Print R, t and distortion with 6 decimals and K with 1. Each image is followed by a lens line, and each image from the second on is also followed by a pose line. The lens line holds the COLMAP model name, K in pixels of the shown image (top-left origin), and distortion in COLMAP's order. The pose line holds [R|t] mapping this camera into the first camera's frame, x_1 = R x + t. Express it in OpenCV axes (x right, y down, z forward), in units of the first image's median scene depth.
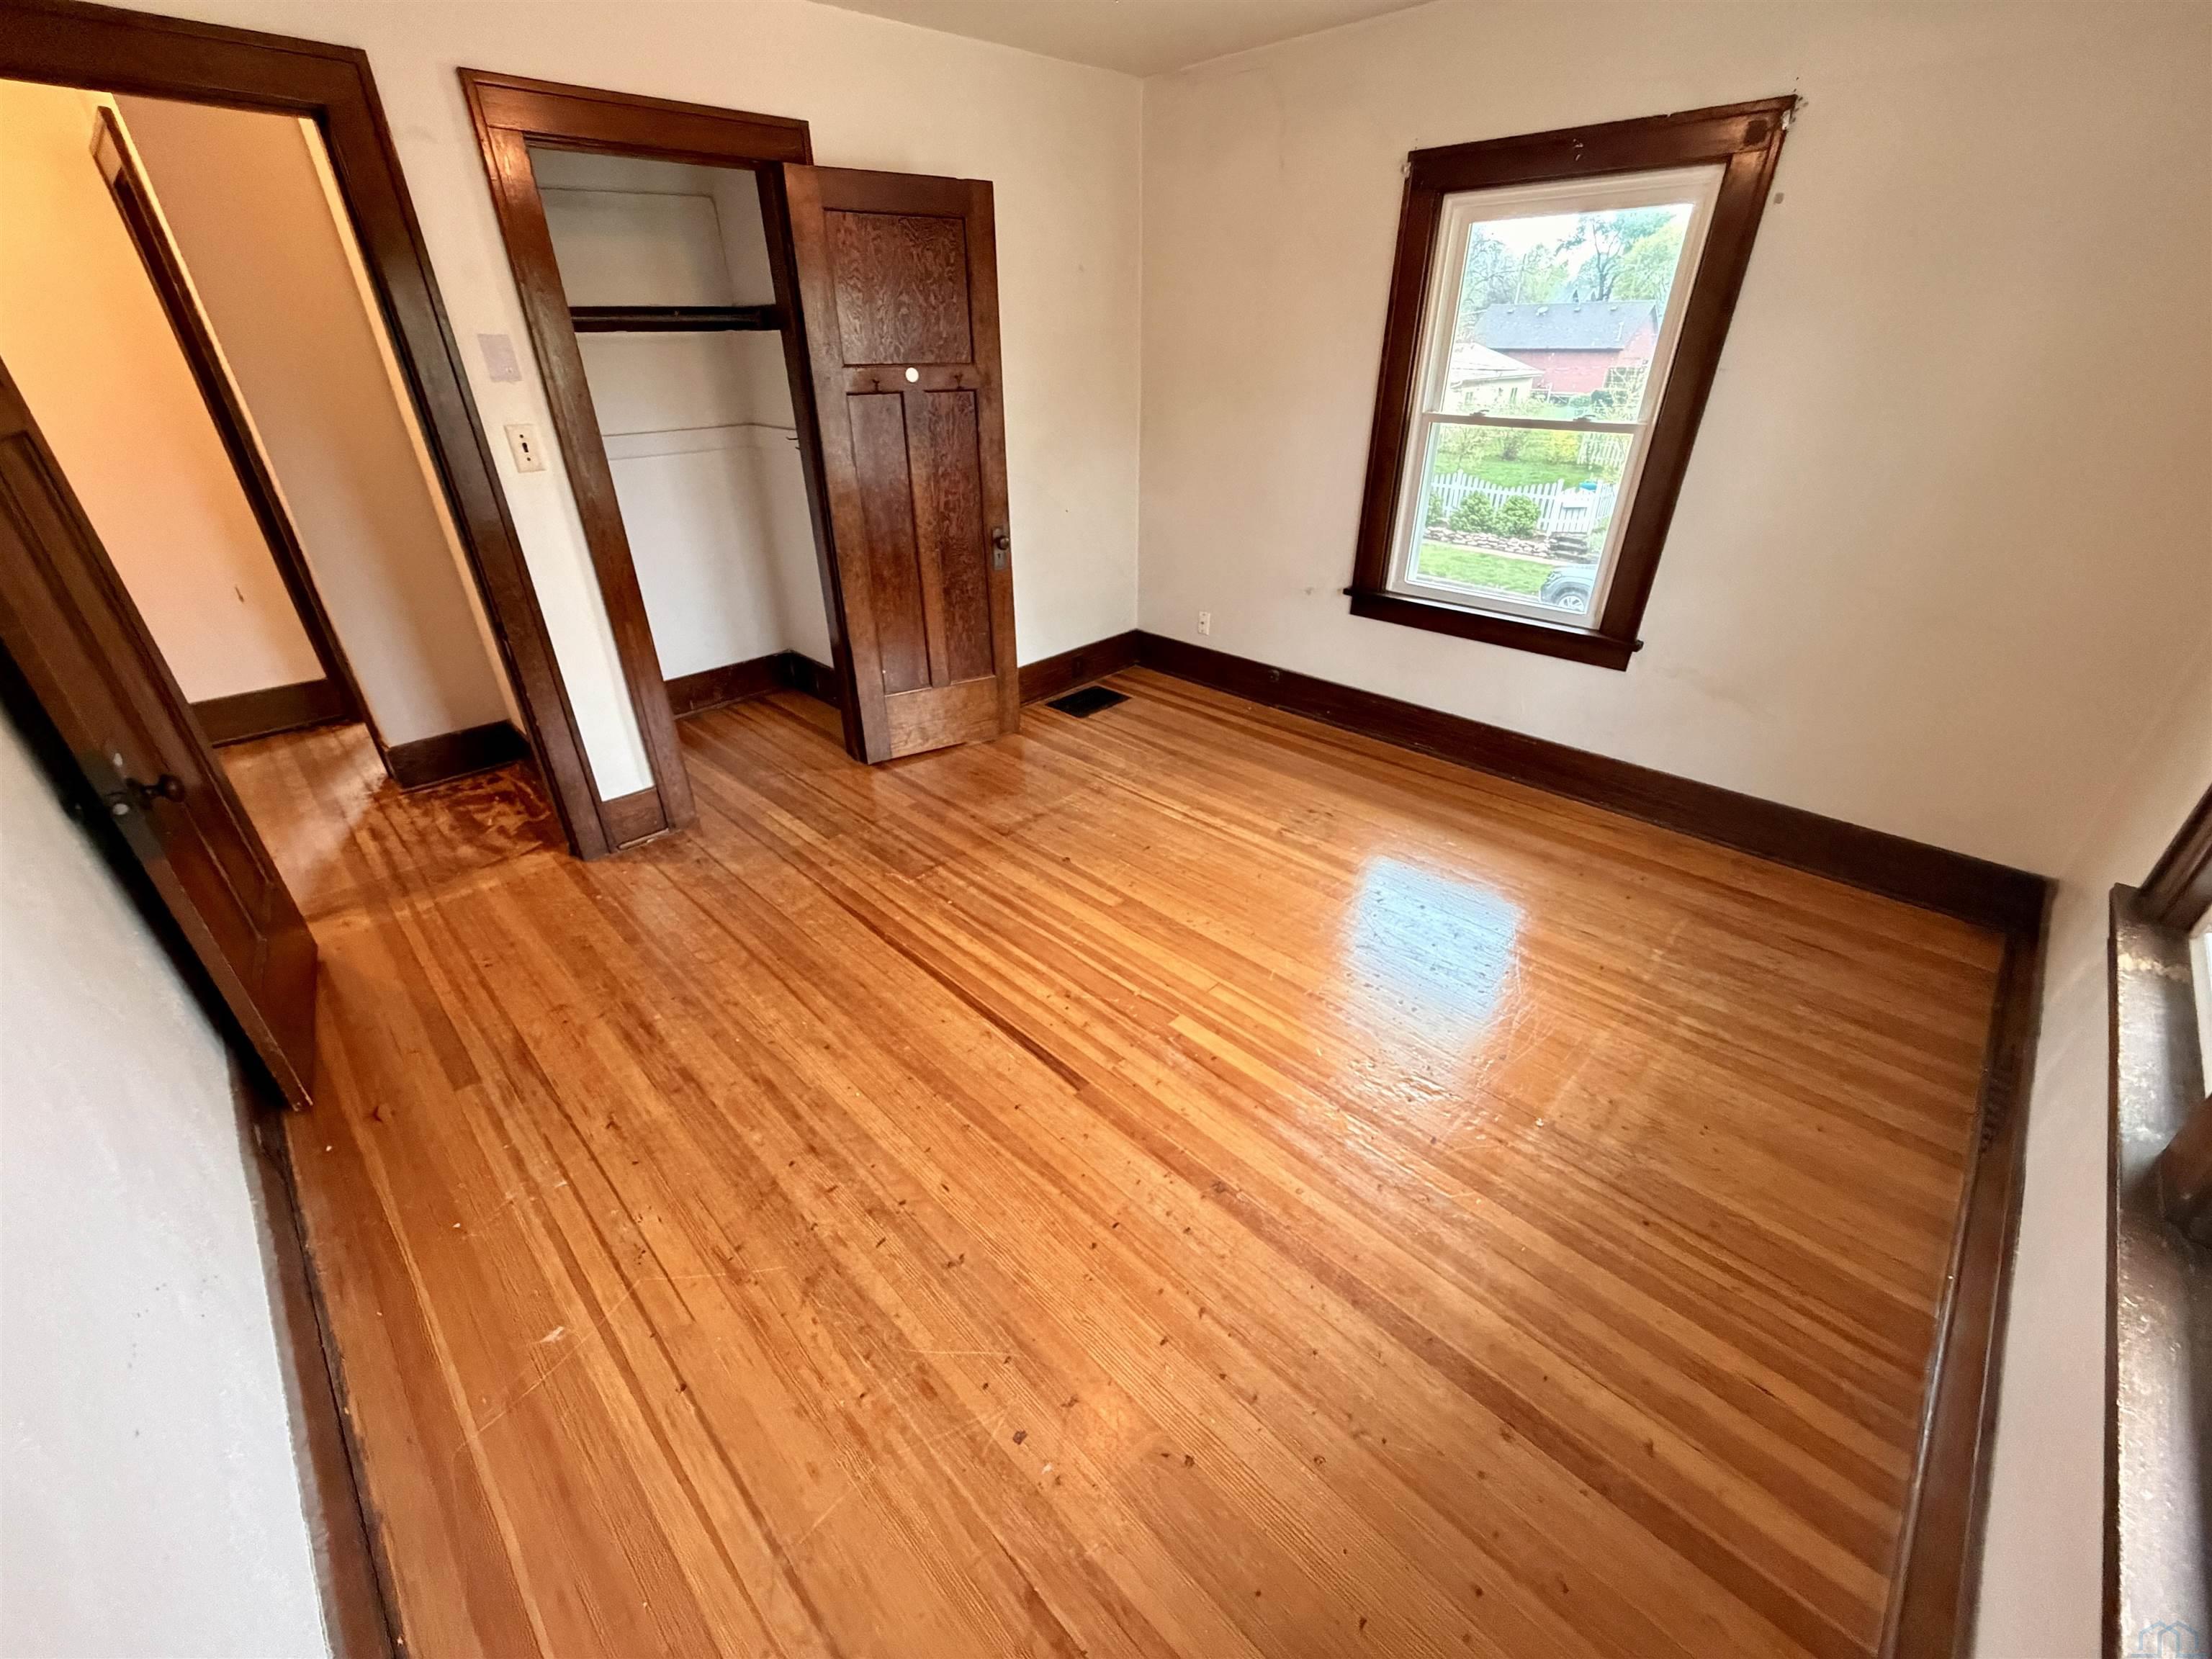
lens RADIAL K [[880.3, 0, 1097.0], [0, 880.3, 824.6], [0, 0, 1]] dist [-0.000908, 0.000128]
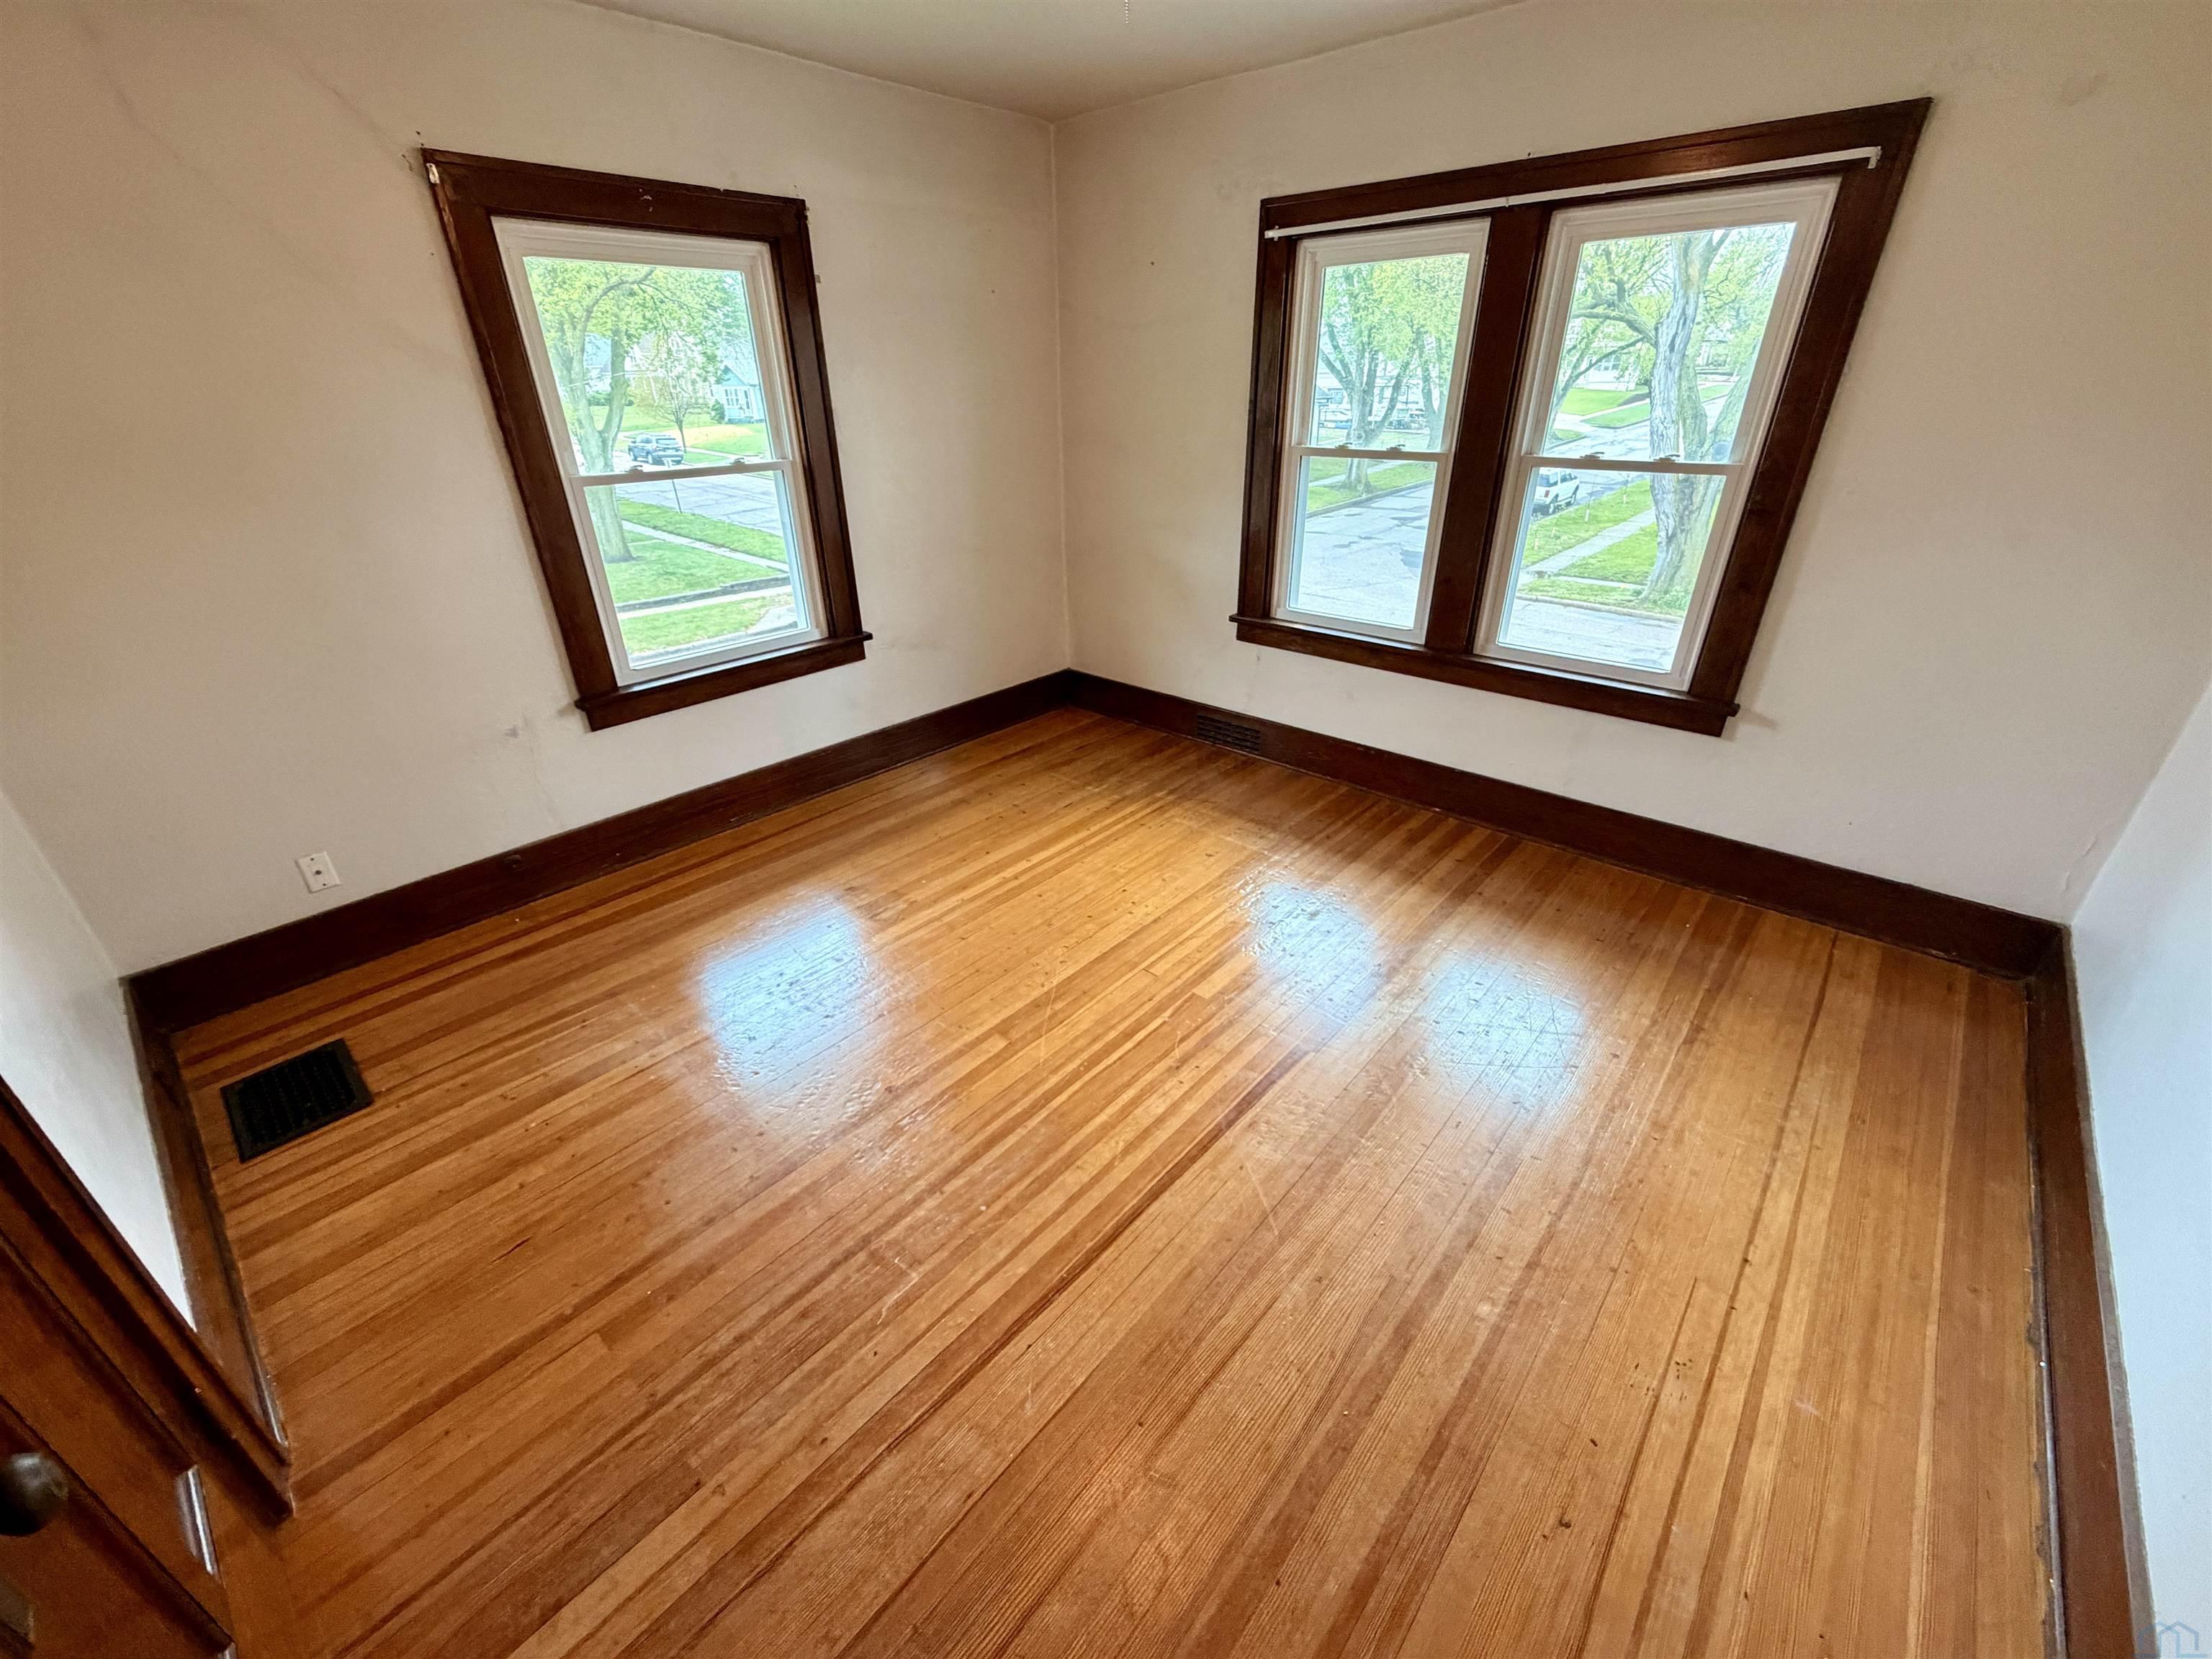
lens RADIAL K [[880.3, 0, 1100.0], [0, 880.3, 831.0], [0, 0, 1]] dist [-0.000908, 0.000128]
pose [[-0.052686, -0.448693, 0.892132, -0.659554], [0.498064, 0.762517, 0.412918, -0.372143], [-0.865539, 0.466093, 0.183304, 0.694150]]
